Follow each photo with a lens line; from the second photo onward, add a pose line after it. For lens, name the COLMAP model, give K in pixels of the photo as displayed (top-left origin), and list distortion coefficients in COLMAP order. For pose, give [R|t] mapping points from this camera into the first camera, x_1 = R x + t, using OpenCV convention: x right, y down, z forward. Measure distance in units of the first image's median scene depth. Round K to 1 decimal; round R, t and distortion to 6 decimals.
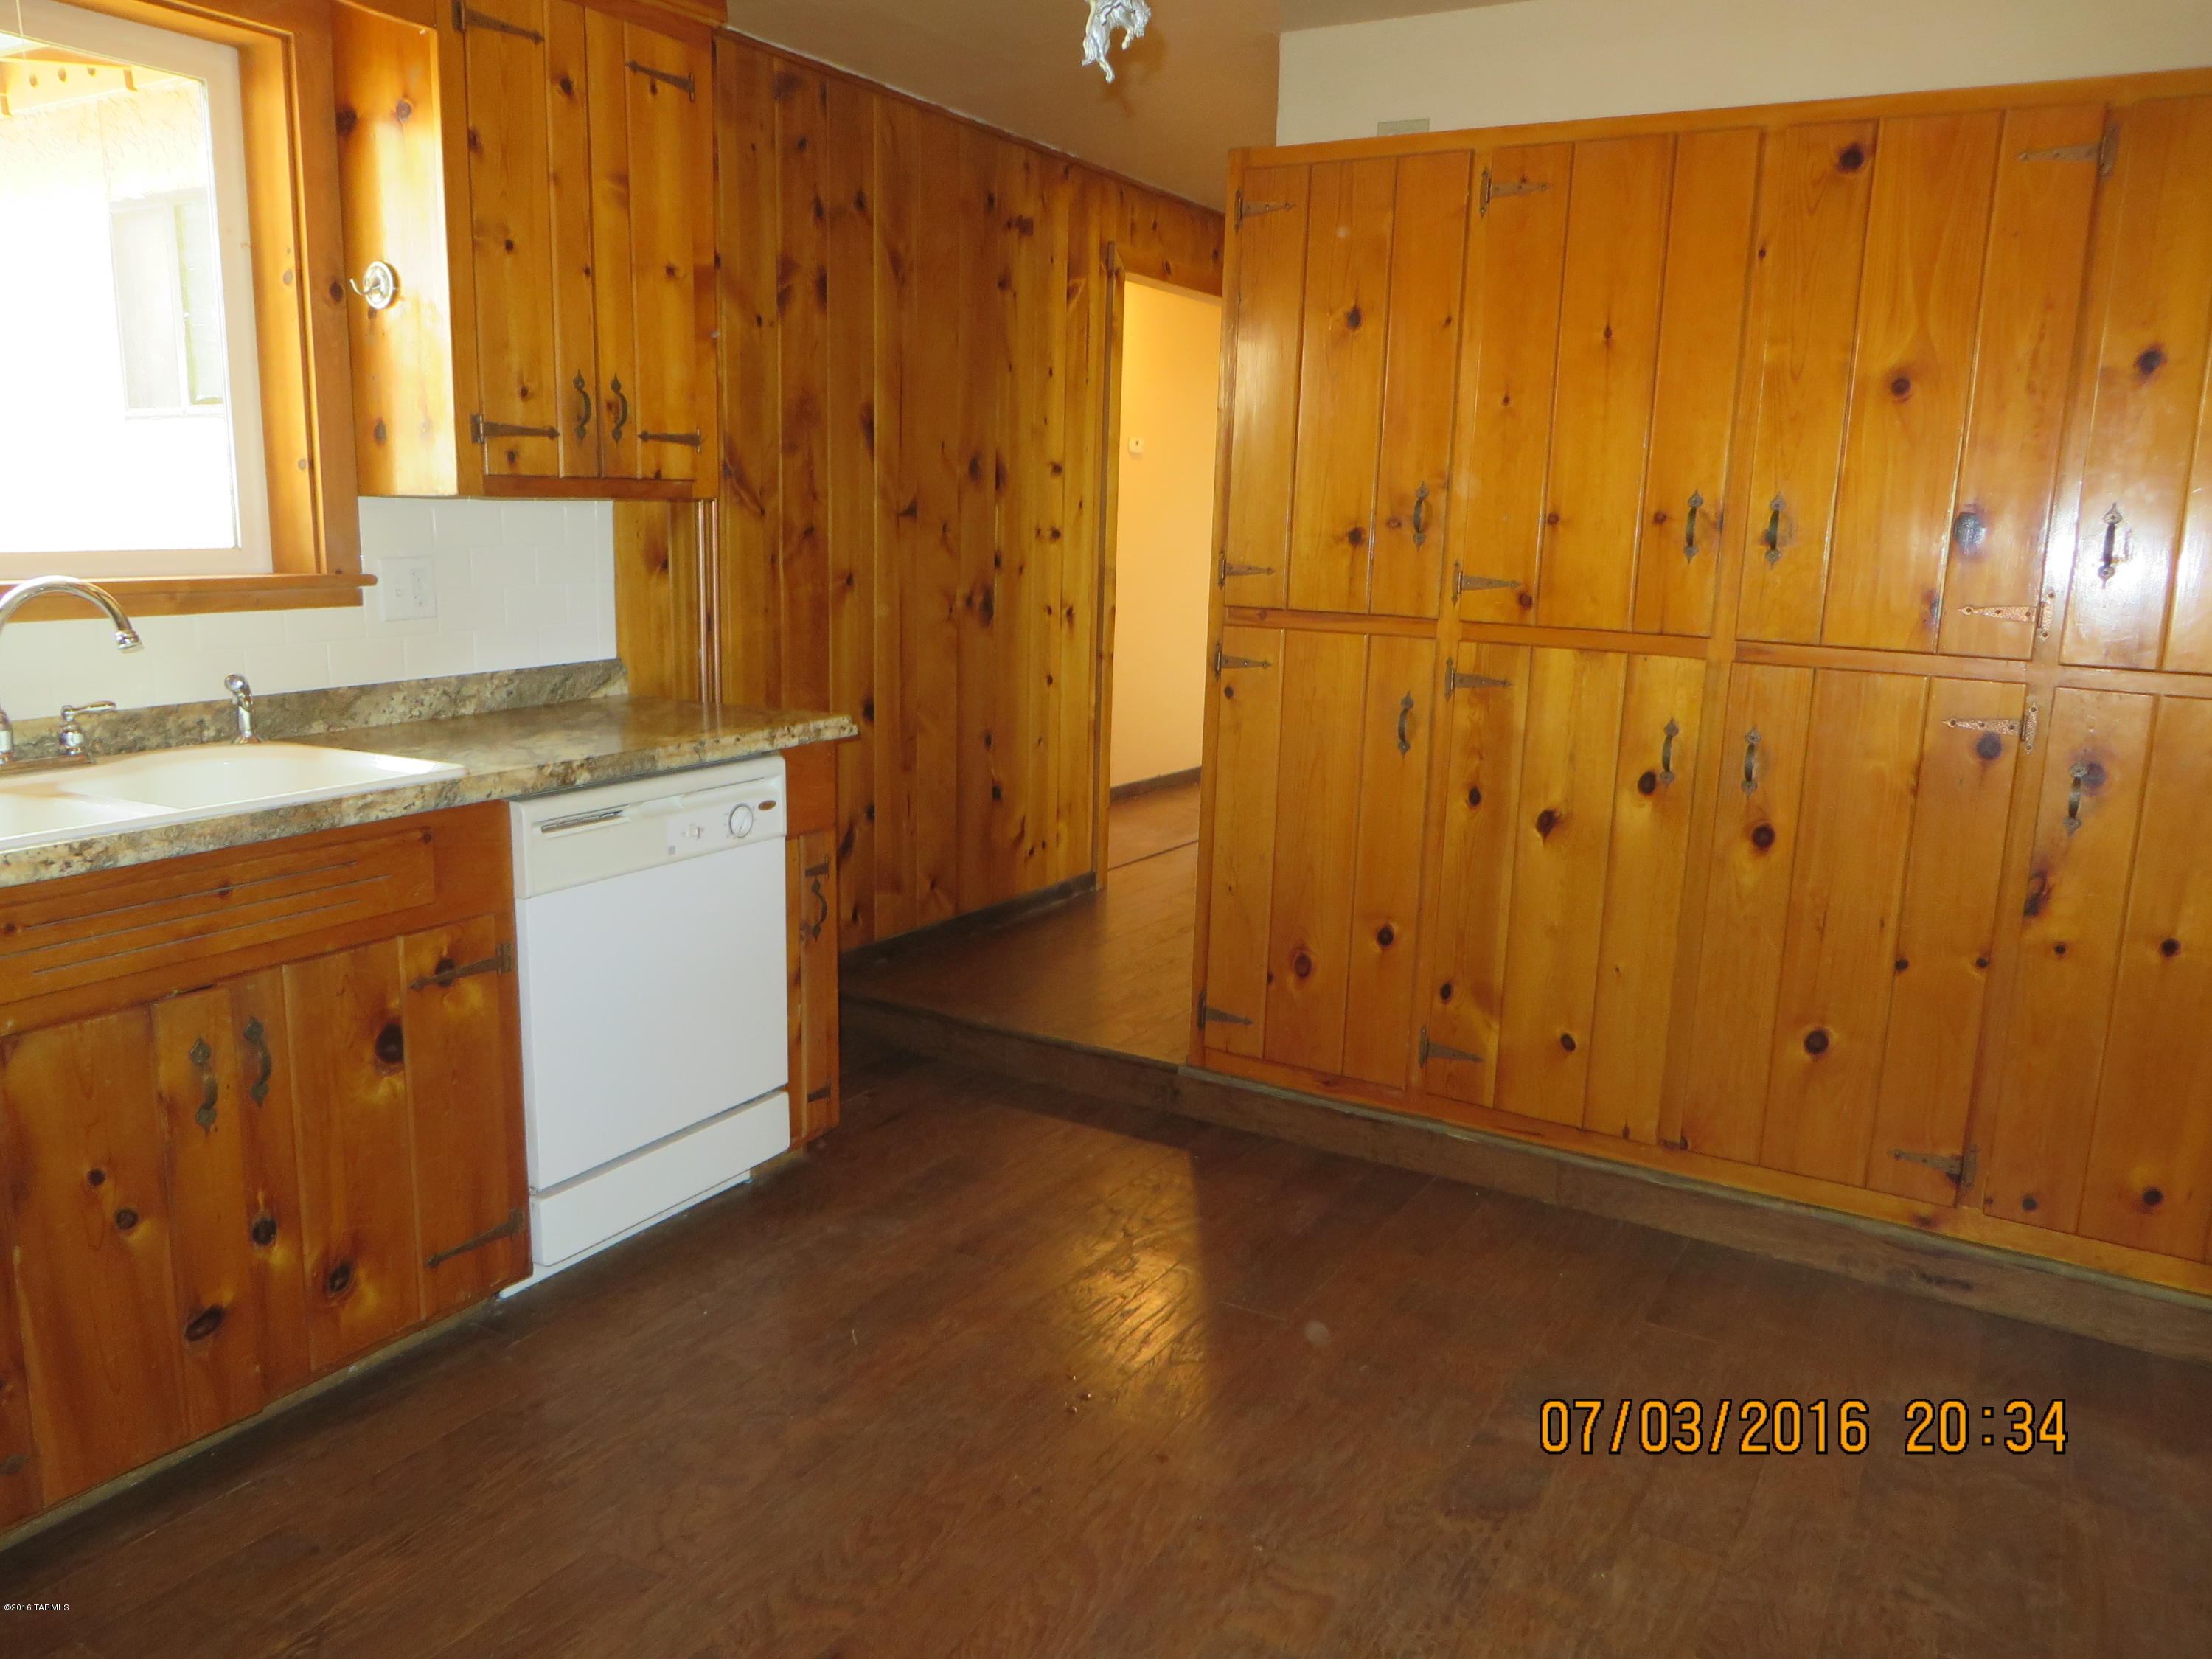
lens RADIAL K [[1672.8, 0, 1103.0], [0, 1672.8, 824.1], [0, 0, 1]] dist [-0.014656, 0.008530]
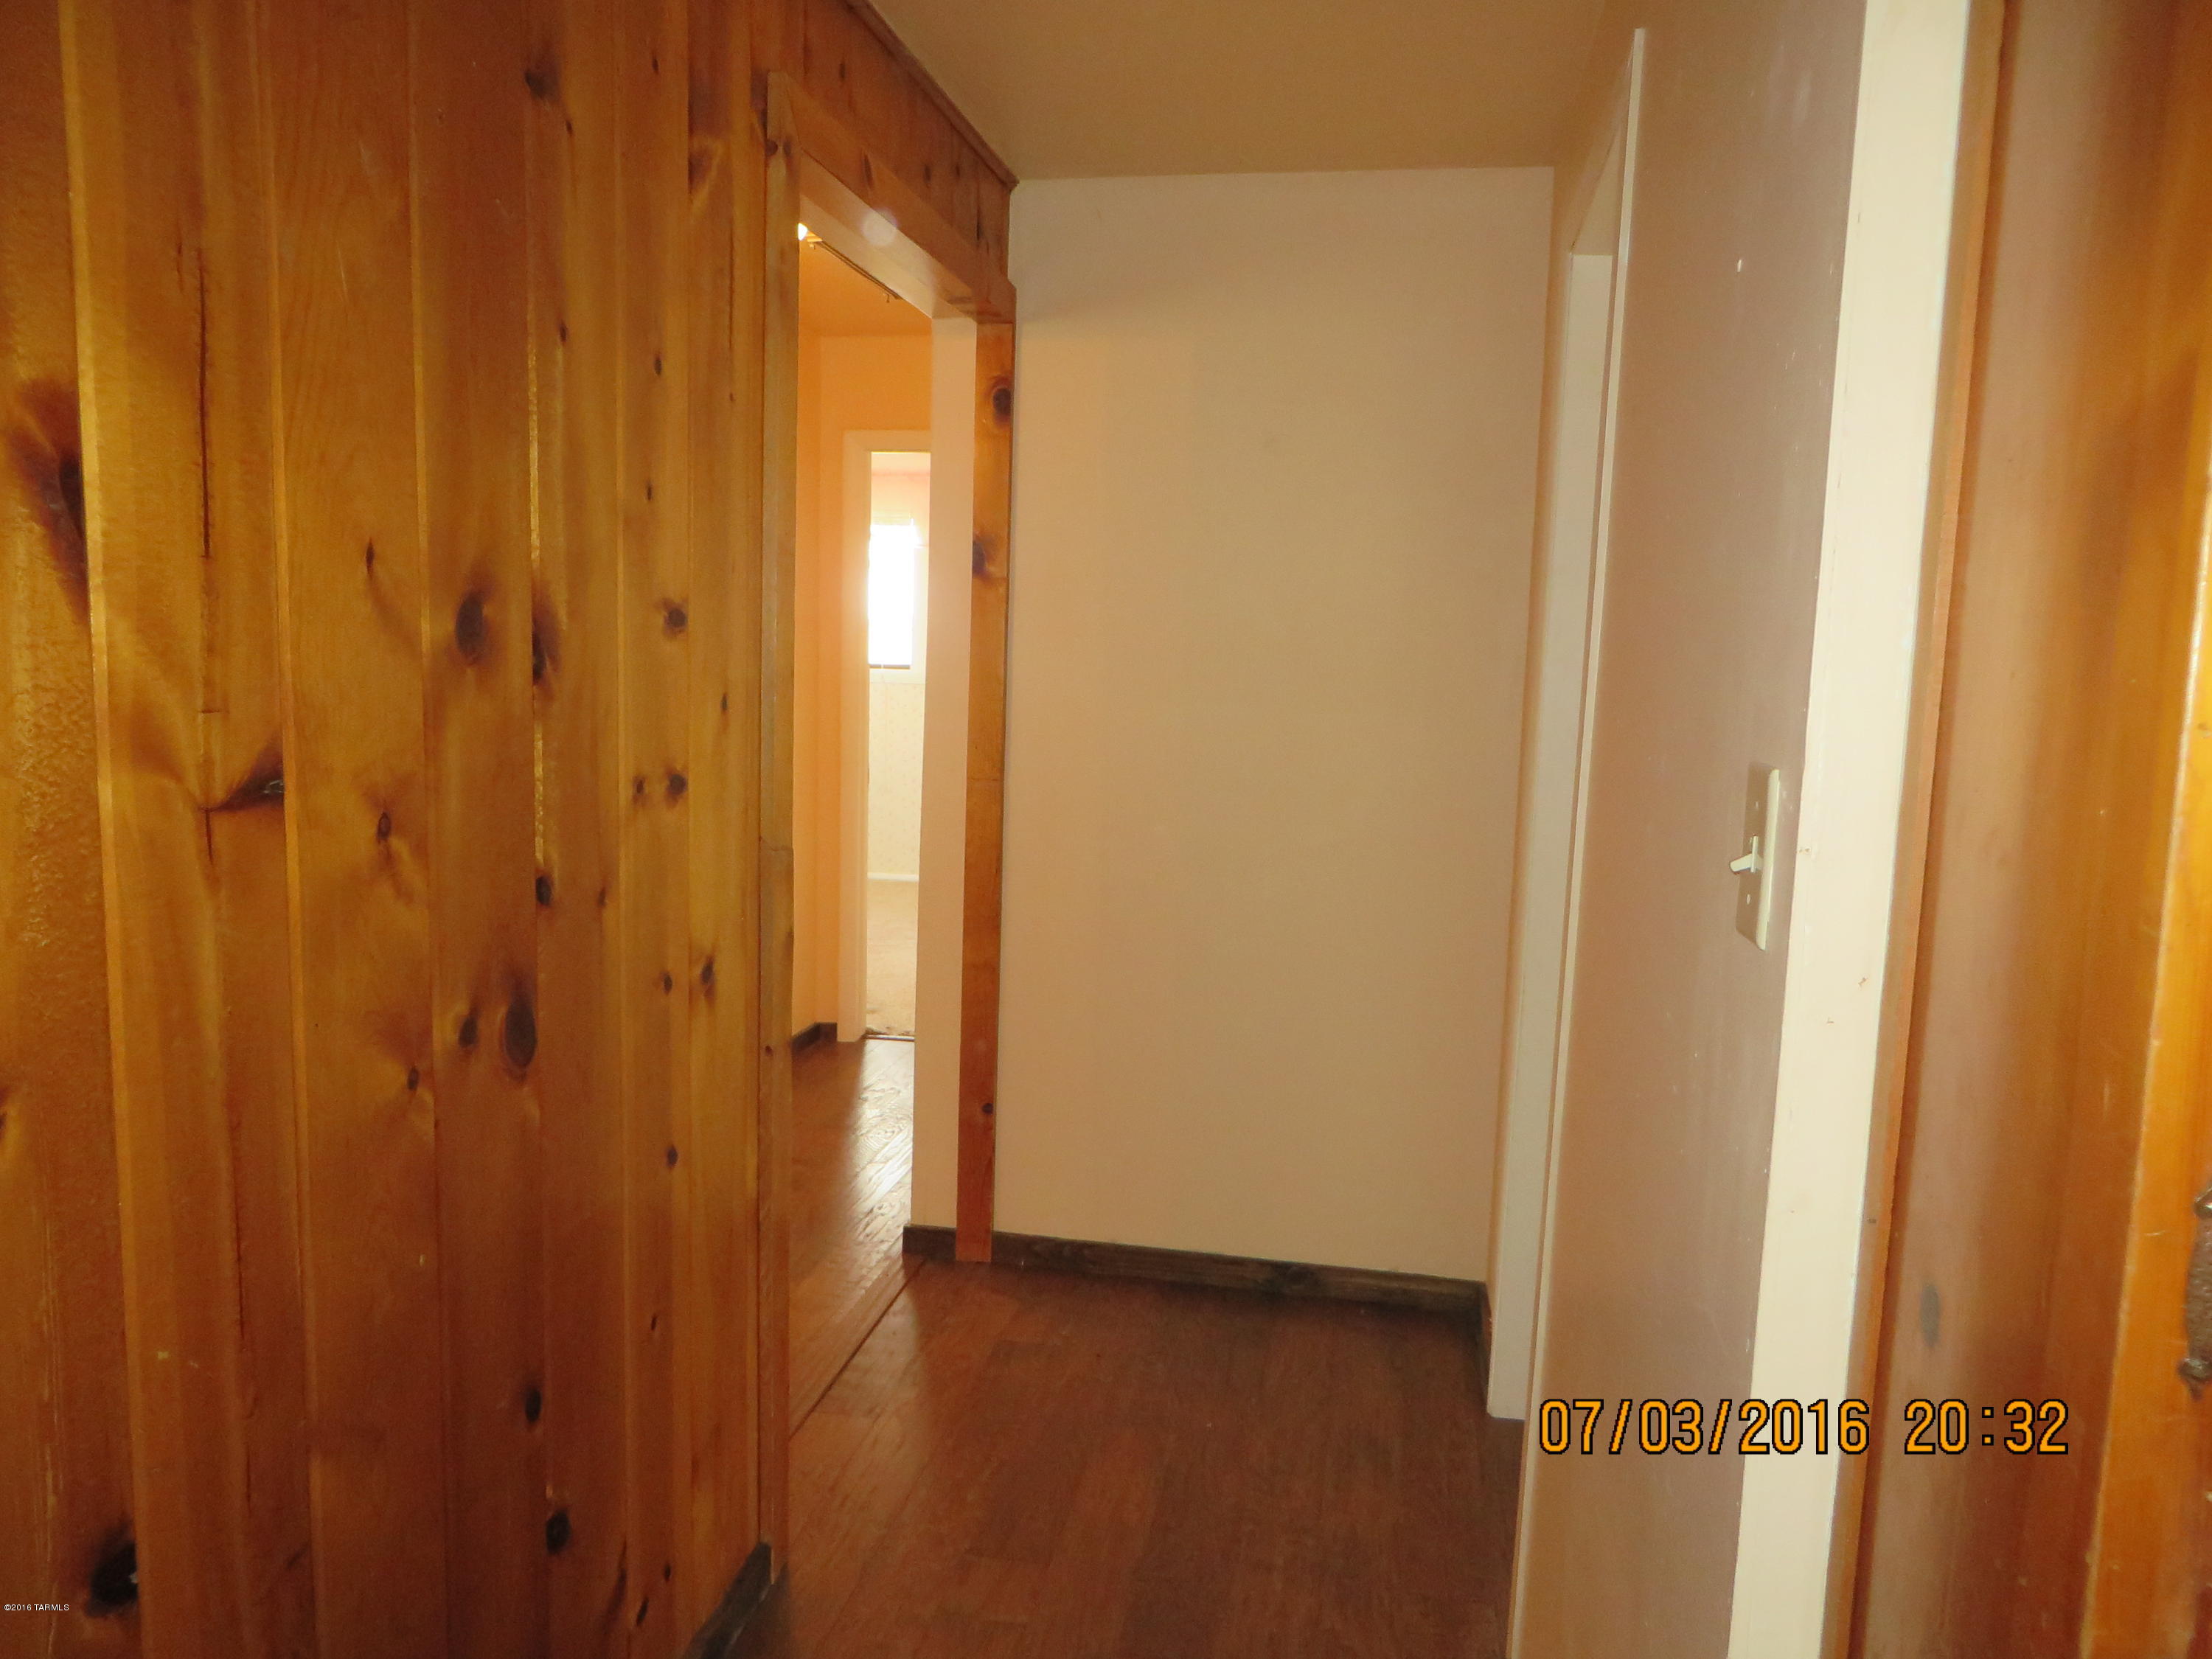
lens RADIAL K [[1672.8, 0, 1103.1], [0, 1672.8, 826.6], [0, 0, 1]] dist [-0.014656, 0.008530]
pose [[0.937646, -0.041901, 0.345057, -0.071025], [0.063177, 0.996717, -0.050642, -0.141582], [-0.341802, 0.069284, 0.937215, 0.621425]]
